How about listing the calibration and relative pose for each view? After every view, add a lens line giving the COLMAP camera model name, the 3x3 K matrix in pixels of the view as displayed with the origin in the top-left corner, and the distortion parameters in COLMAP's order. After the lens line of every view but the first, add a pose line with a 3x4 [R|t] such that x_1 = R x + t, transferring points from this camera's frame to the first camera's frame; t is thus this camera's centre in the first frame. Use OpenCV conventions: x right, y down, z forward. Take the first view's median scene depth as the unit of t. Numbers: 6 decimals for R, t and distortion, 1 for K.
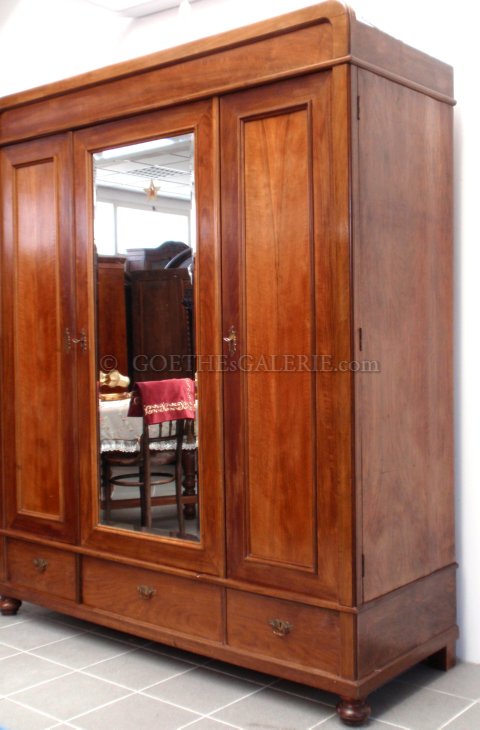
lens RADIAL K [[865.7, 0, 239.8], [0, 865.7, 359.6], [0, 0, 1]] dist [-0.026452, 0.000000]
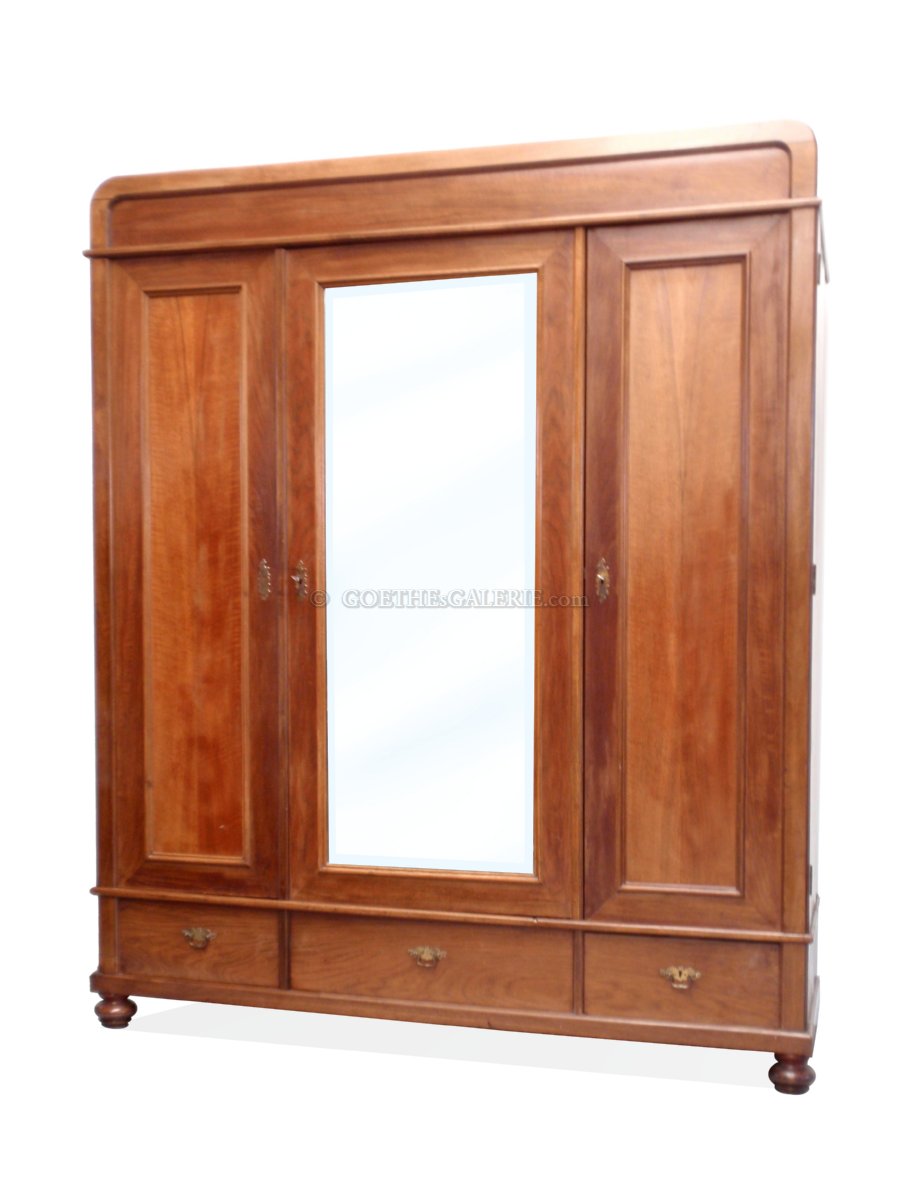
lens RADIAL K [[943.8, 0, 451.8], [0, 943.8, 598.1], [0, 0, 1]] dist [-0.007975, -0.013758]
pose [[0.883915, -0.006949, 0.467596, -0.465495], [0.007574, 0.999971, 0.000543, -0.008440], [-0.467586, 0.003062, 0.883942, 0.375308]]
